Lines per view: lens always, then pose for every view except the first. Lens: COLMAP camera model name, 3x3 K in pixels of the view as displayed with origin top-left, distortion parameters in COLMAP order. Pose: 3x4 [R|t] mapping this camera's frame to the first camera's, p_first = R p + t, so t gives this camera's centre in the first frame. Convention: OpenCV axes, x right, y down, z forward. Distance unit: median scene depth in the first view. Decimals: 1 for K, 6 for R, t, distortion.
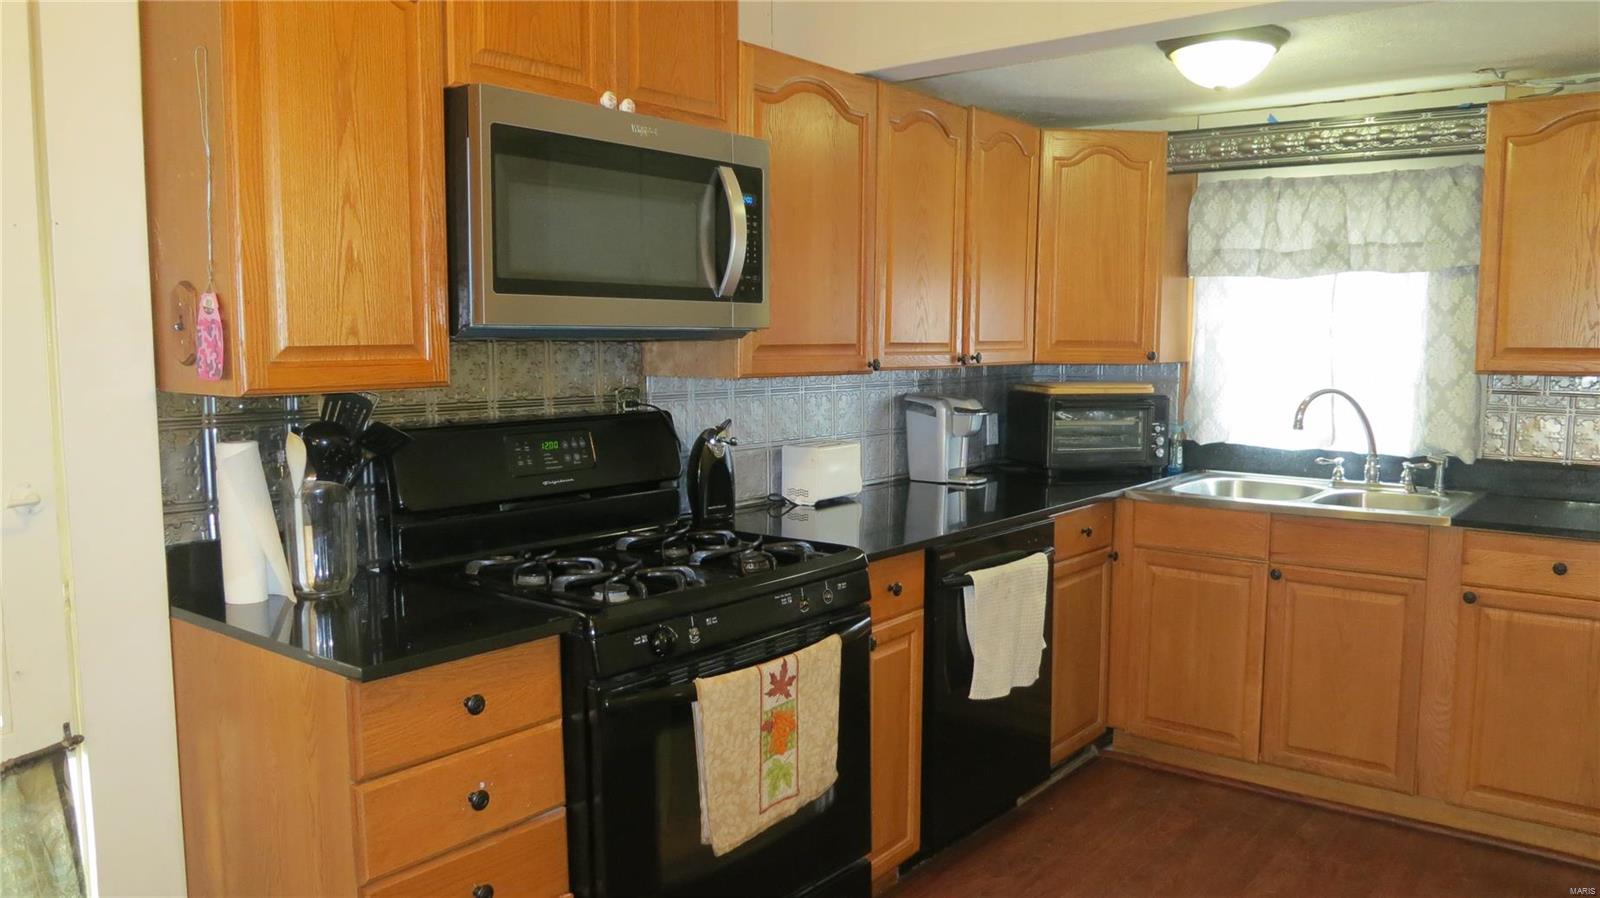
lens RADIAL K [[1181.1, 0, 792.9], [0, 1181.1, 454.1], [0, 0, 1]] dist [-0.053117, 0.019196]
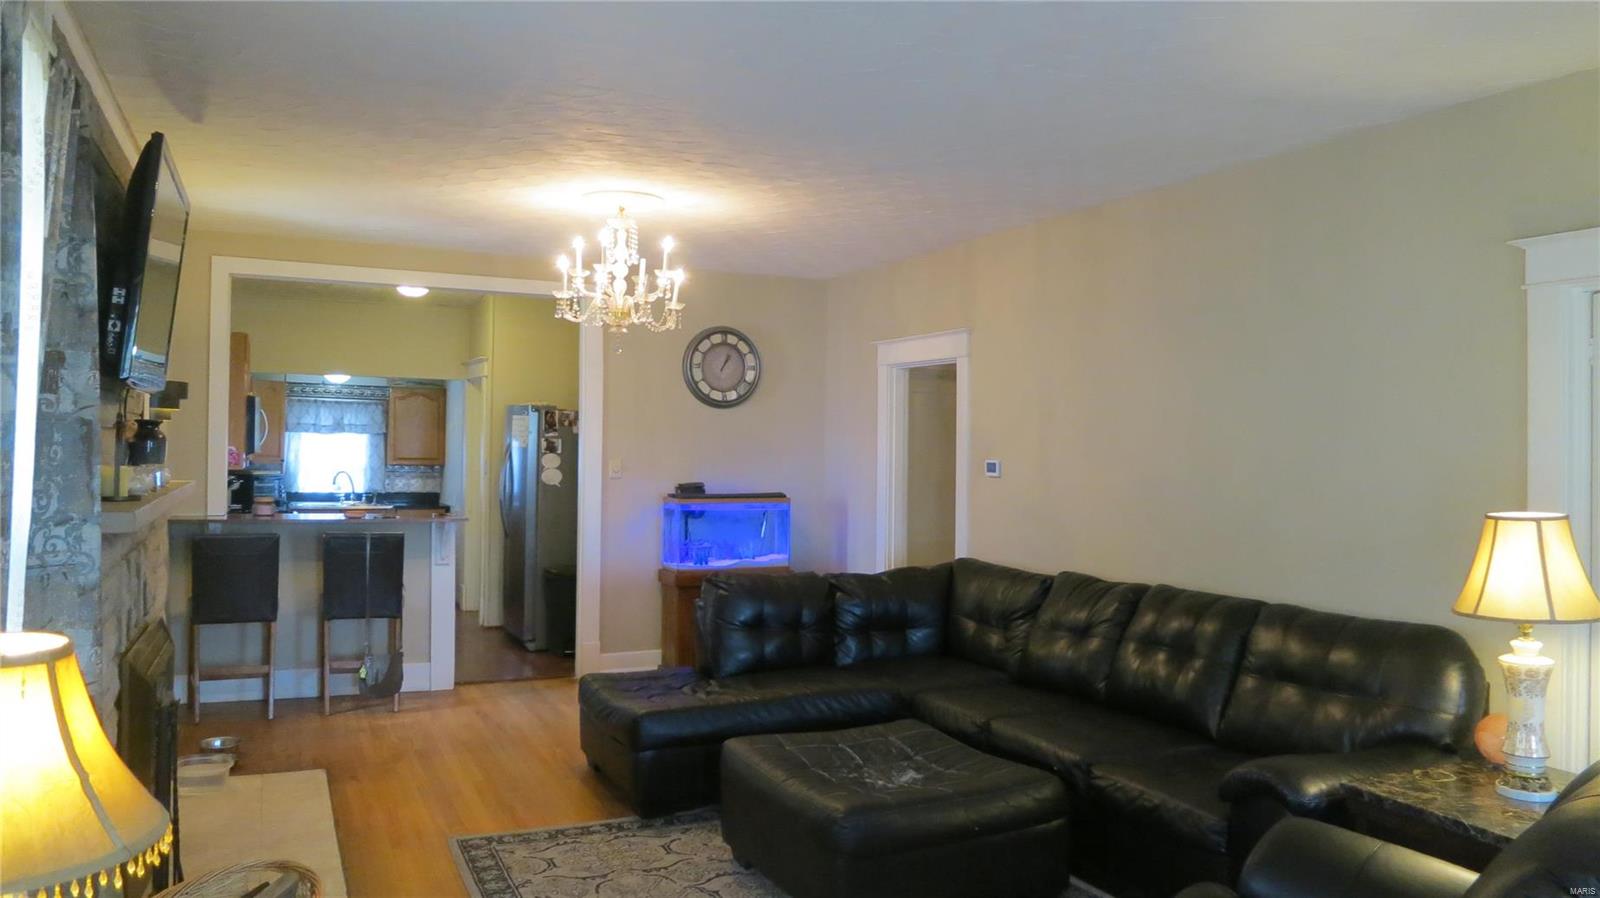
lens RADIAL K [[1181.1, 0, 811.5], [0, 1181.1, 435.3], [0, 0, 1]] dist [-0.053117, 0.019196]
pose [[0.424228, 0.019938, 0.905336, -1.892488], [0.075770, 0.995470, -0.057428, 0.126237], [-0.902380, 0.092960, 0.420796, -1.479265]]
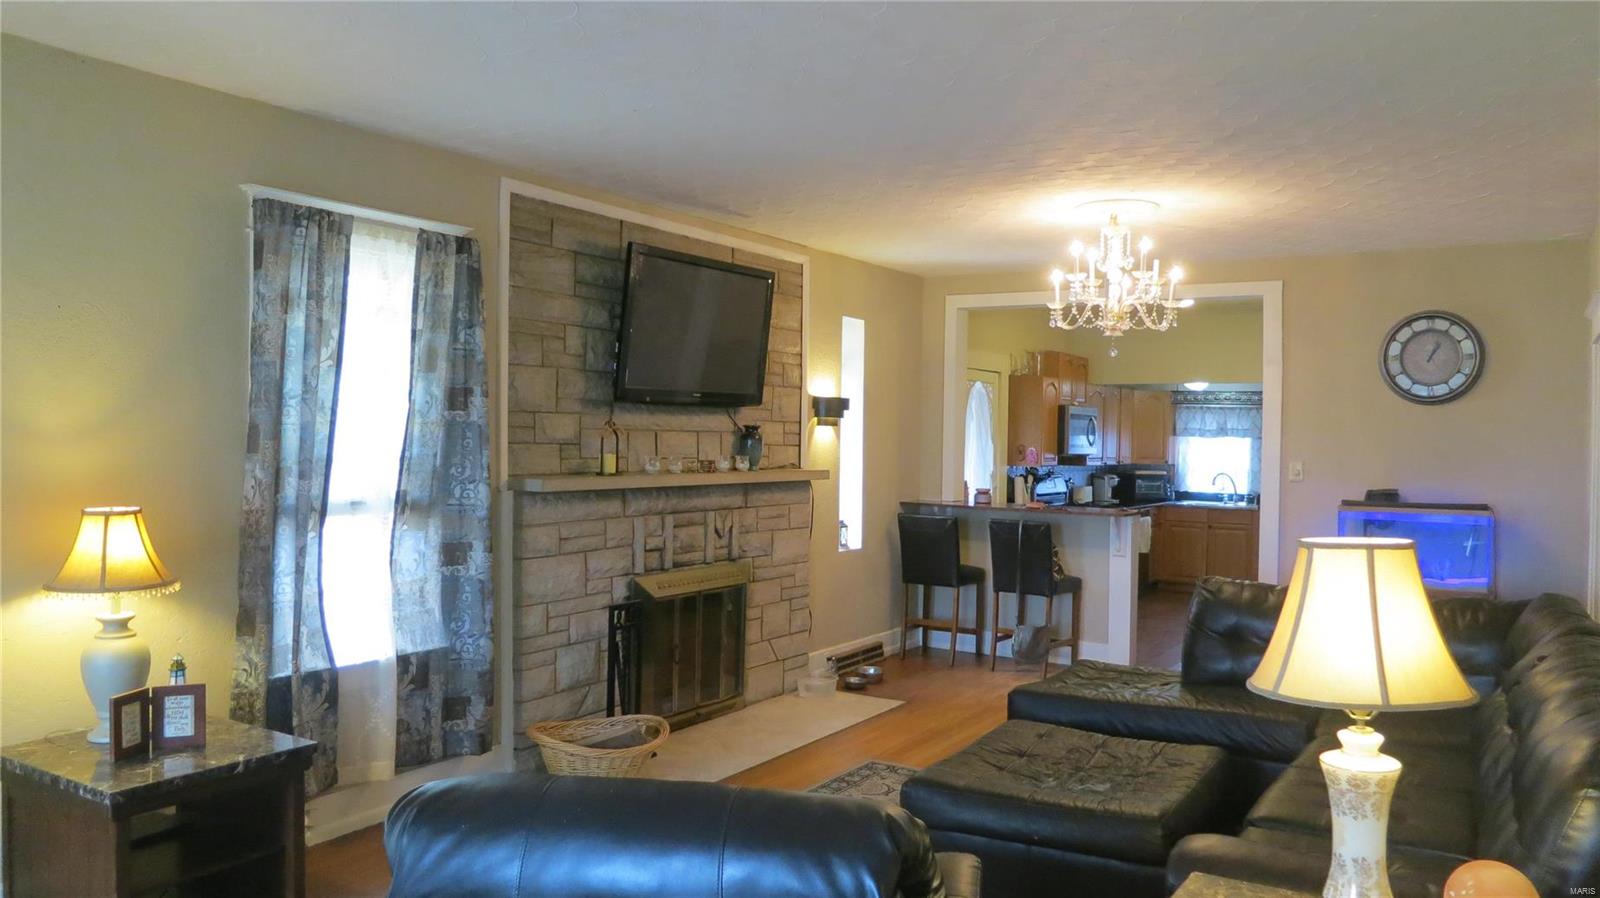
lens RADIAL K [[1181.1, 0, 813.0], [0, 1181.1, 453.1], [0, 0, 1]] dist [-0.053117, 0.019196]
pose [[0.990798, 0.018021, 0.134146, -1.161756], [-0.006349, 0.996194, -0.086932, 0.189174], [-0.135202, 0.085281, 0.987141, -2.172874]]
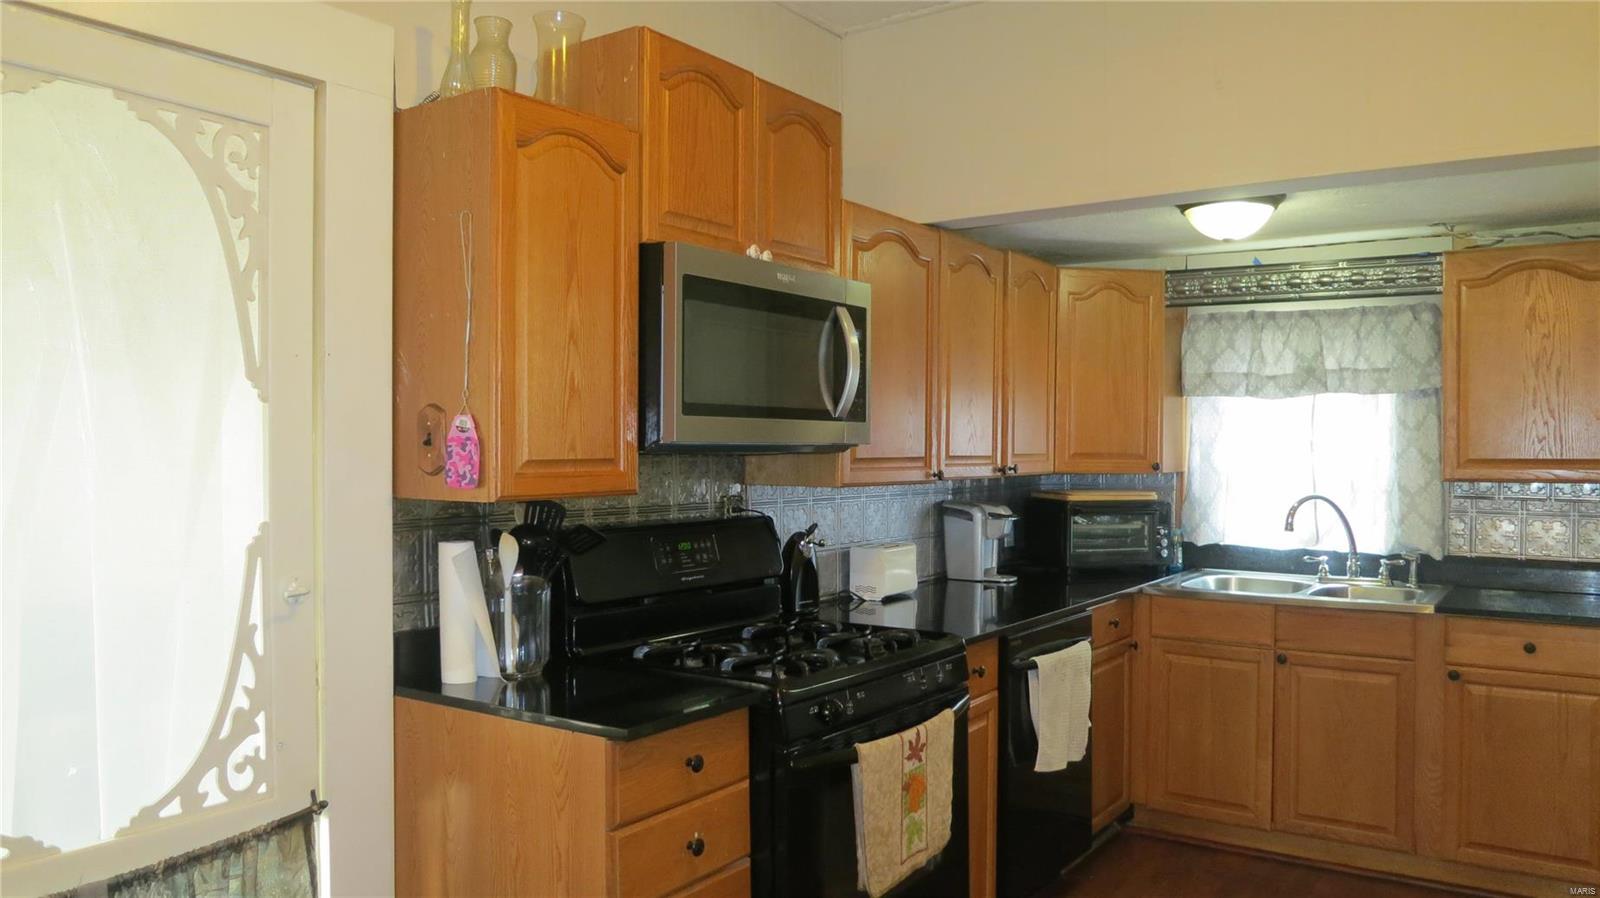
lens RADIAL K [[1181.1, 0, 791.7], [0, 1181.1, 449.6], [0, 0, 1]] dist [-0.053117, 0.019196]
pose [[0.997825, 0.002031, 0.065881, -0.131224], [0.004245, 0.995469, -0.094989, 0.006341], [-0.065776, 0.095062, 0.993296, -0.107761]]
